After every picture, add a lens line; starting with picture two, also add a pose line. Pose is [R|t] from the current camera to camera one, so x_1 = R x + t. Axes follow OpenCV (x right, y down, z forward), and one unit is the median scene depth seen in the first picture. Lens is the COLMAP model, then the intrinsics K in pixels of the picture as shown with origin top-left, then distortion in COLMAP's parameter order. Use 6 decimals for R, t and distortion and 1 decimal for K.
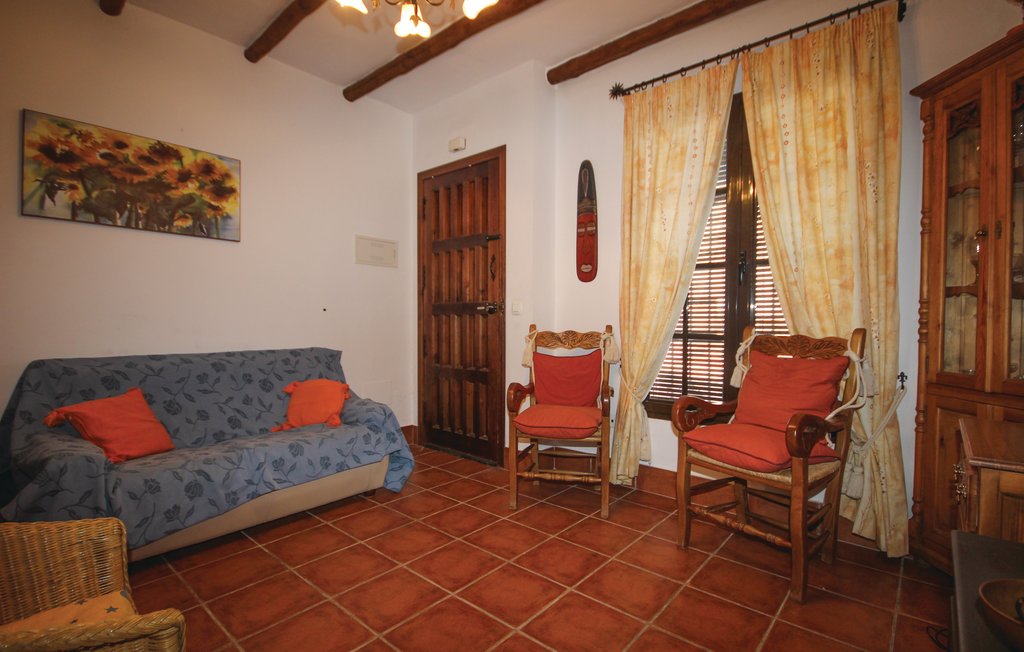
lens RADIAL K [[476.2, 0, 514.1], [0, 476.2, 330.5], [0, 0, 1]] dist [0.000027, 0.000144]
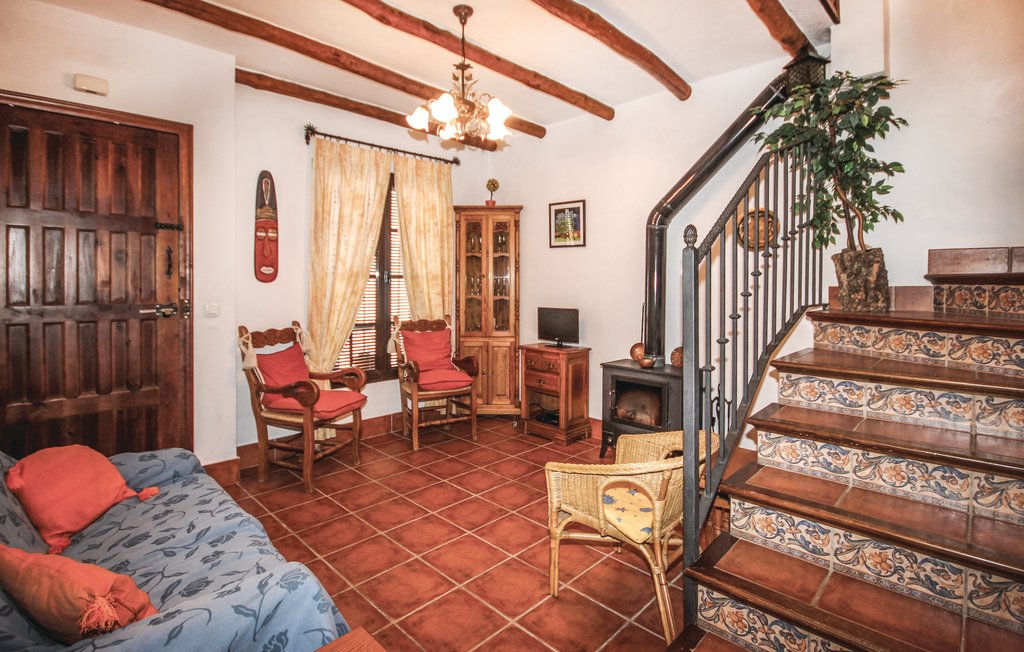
lens RADIAL K [[495.7, 0, 530.0], [0, 495.7, 289.9], [0, 0, 1]] dist [0.000449, 0.000109]
pose [[0.039593, -0.010784, 0.999158, -1.166049], [0.020713, 0.999736, 0.009969, -0.103555], [-0.999001, 0.020301, 0.039806, 0.441171]]
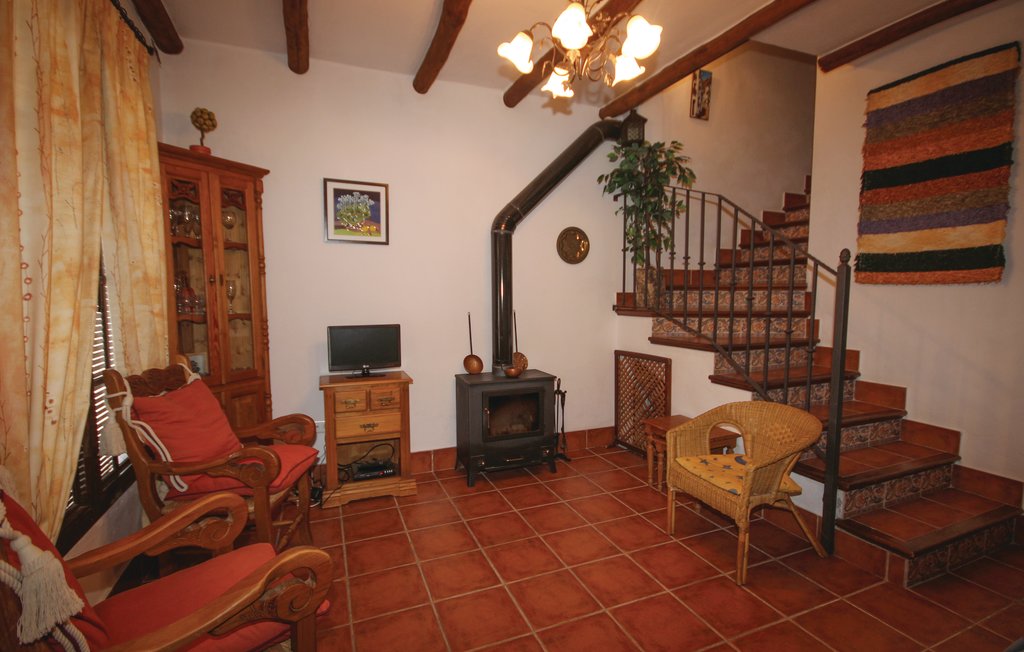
lens RADIAL K [[476.2, 0, 514.1], [0, 476.2, 330.5], [0, 0, 1]] dist [0.000027, 0.000144]
pose [[-0.895566, -0.032131, 0.443767, -0.366221], [0.015934, 0.994433, 0.104159, -0.129758], [-0.444644, 0.100352, -0.890068, 1.310649]]
